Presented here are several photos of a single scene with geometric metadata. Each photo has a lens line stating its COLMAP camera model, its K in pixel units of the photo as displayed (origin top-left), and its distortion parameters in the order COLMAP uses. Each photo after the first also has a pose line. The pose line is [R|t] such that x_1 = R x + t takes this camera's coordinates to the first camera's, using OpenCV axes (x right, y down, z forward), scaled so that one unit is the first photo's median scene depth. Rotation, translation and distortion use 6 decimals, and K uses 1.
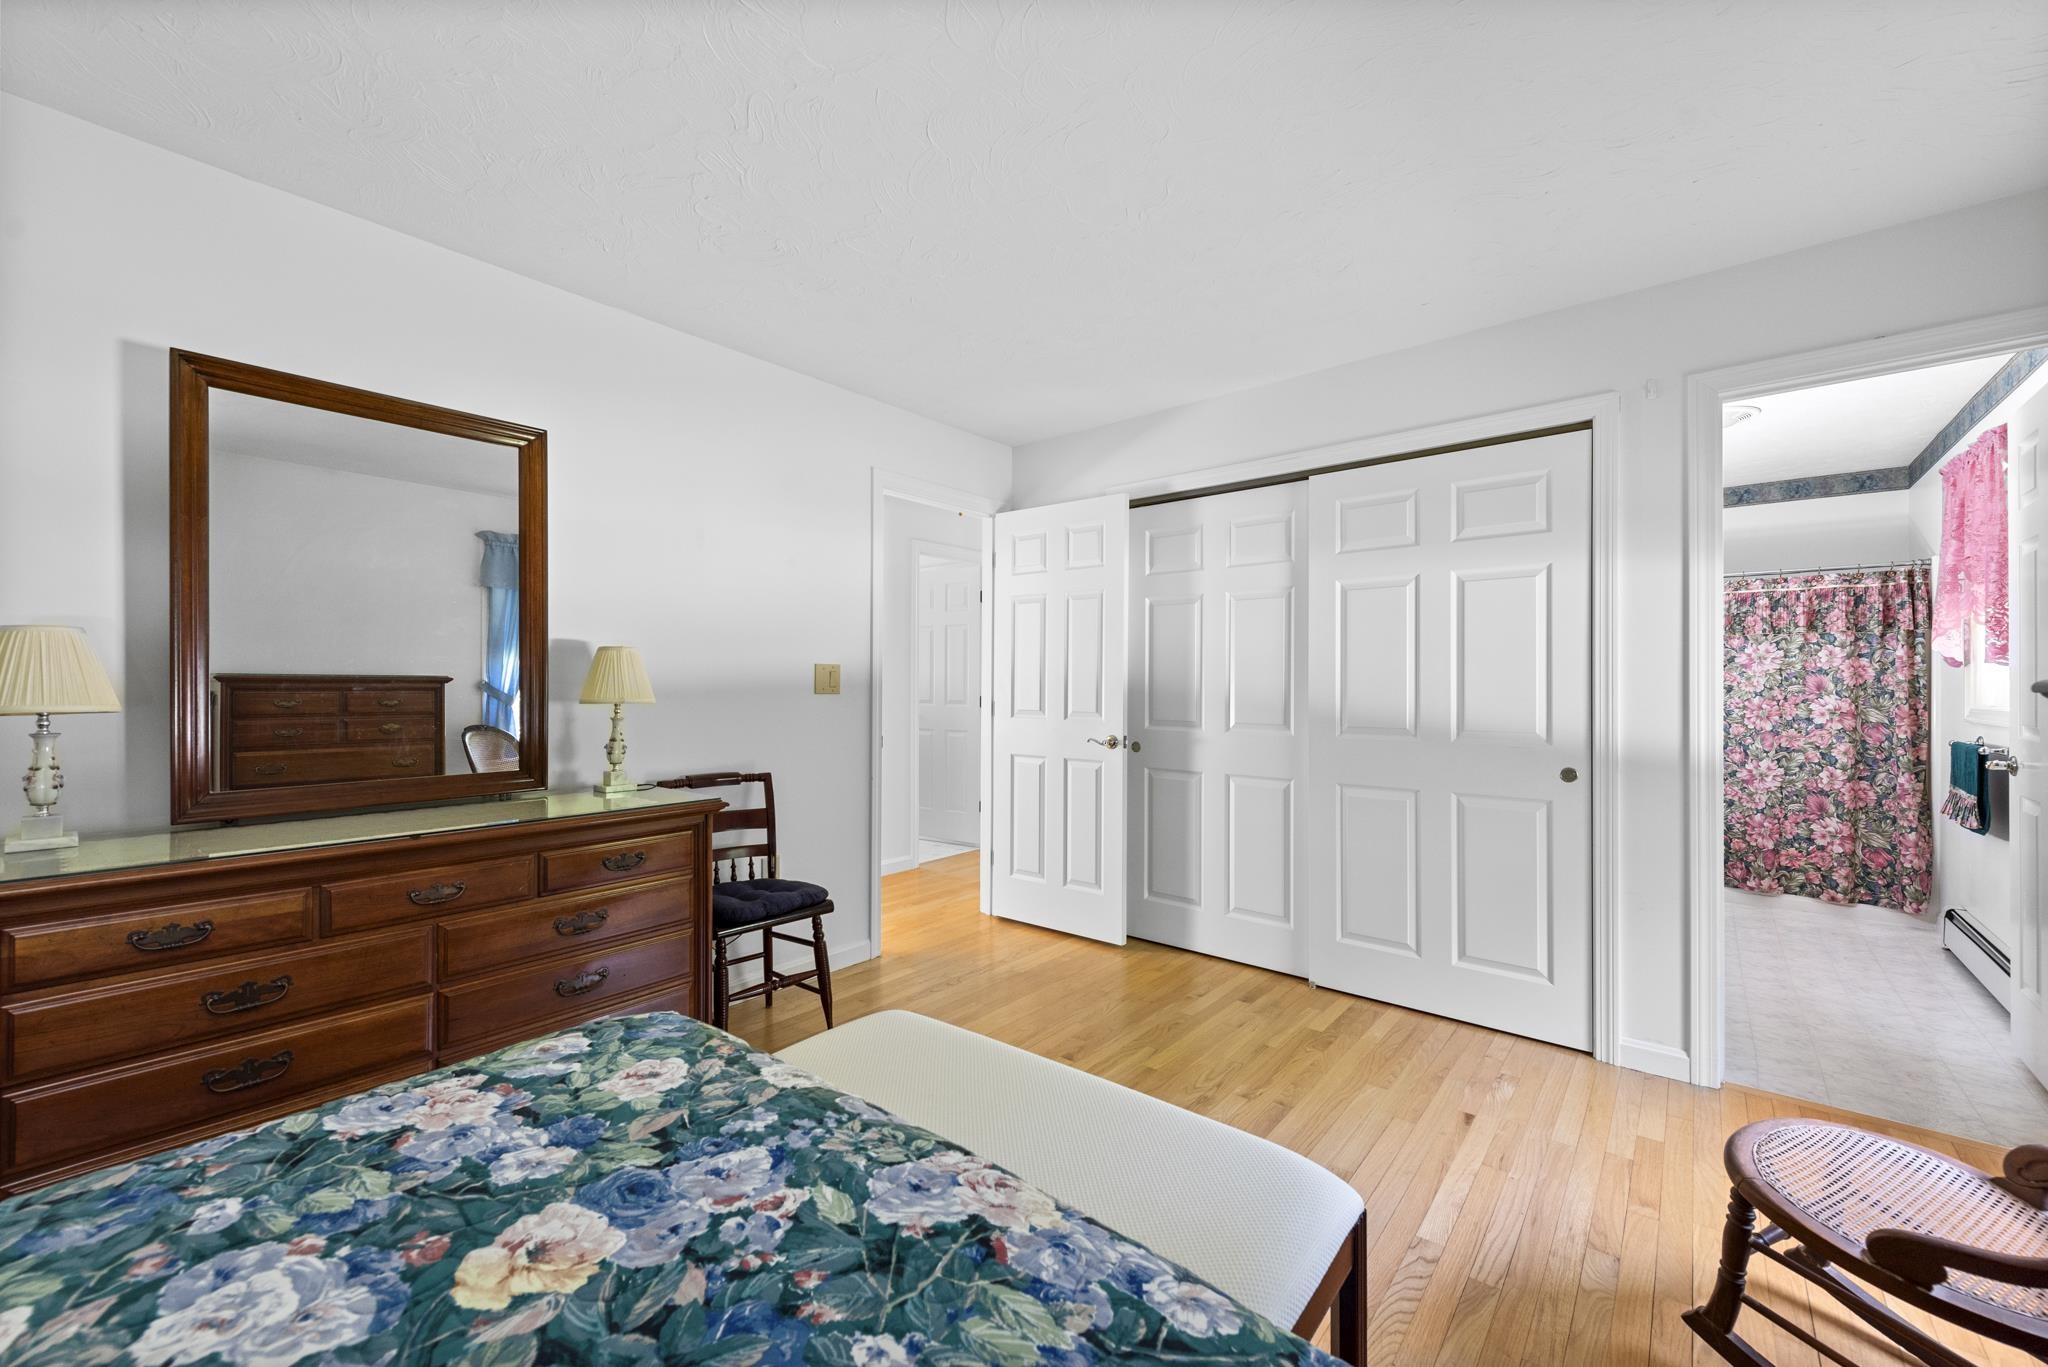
lens RADIAL K [[801.5, 0, 1024.0], [0, 801.5, 683.5], [0, 0, 1]] dist [0.000746, 0.000120]
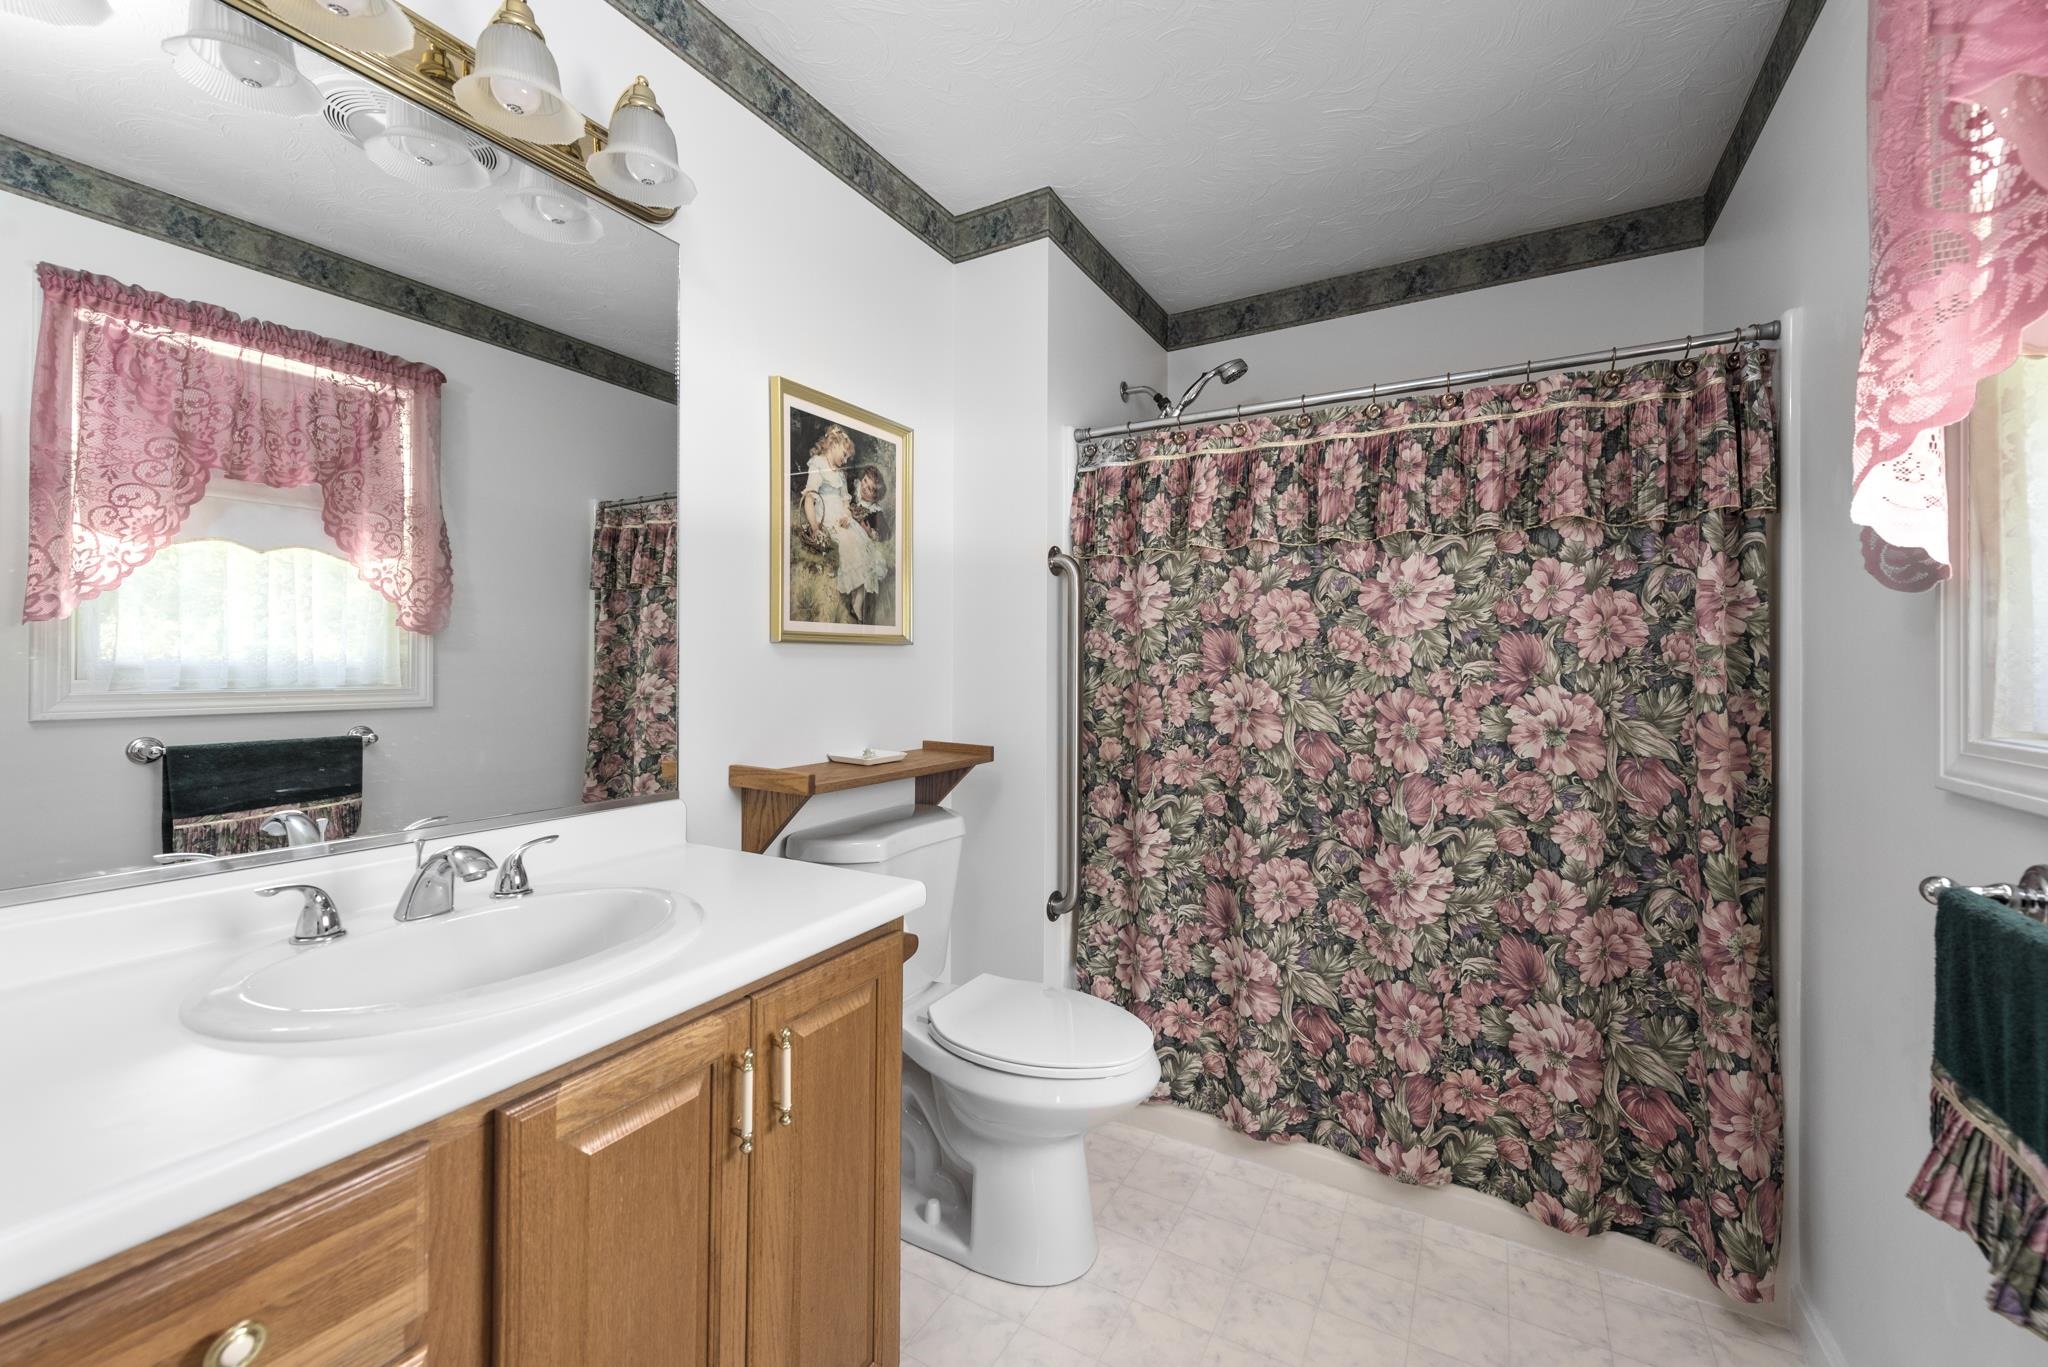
lens RADIAL K [[819.4, 0, 1027.1], [0, 819.4, 662.1], [0, 0, 1]] dist [0.012637, -0.005722]
pose [[0.981832, 0.003041, 0.189729, 0.687593], [-0.003071, 0.999995, -0.000138, 0.003792], [-0.189728, -0.000447, 0.981837, 0.663286]]
